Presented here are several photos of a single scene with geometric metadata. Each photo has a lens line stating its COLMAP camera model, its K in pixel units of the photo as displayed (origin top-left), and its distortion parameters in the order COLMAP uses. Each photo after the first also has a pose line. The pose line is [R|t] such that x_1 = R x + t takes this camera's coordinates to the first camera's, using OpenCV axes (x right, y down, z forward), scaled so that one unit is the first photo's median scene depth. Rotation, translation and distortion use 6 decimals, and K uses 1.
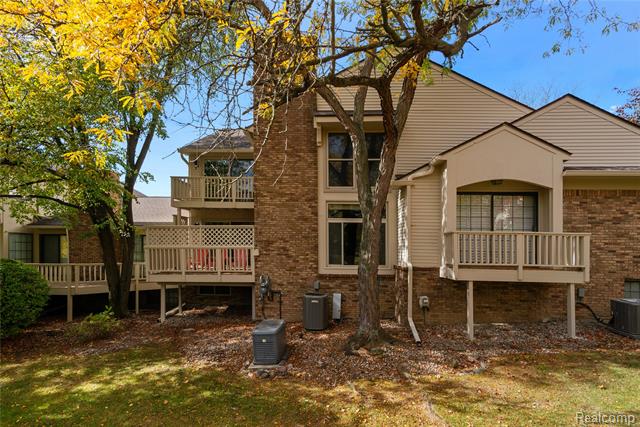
lens RADIAL K [[332.5, 0, 319.8], [0, 332.5, 227.4], [0, 0, 1]] dist [0.017539, 0.000765]
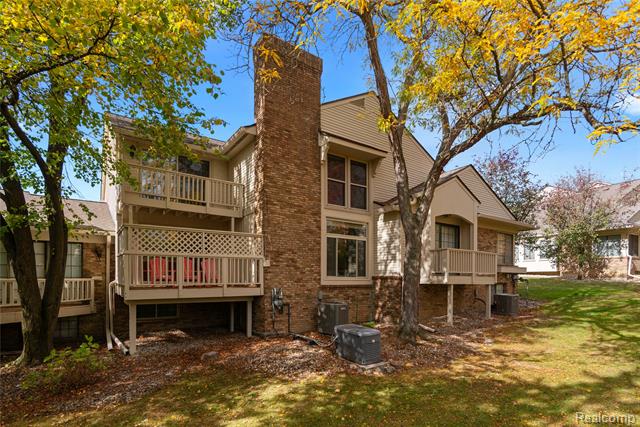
lens RADIAL K [[316.7, 0, 319.9], [0, 316.7, 253.1], [0, 0, 1]] dist [0.014826, 0.000035]
pose [[0.812133, 0.040036, 0.582098, -0.594867], [-0.037886, 0.999156, -0.015864, 0.055301], [-0.582242, -0.009170, 0.812964, 0.188792]]
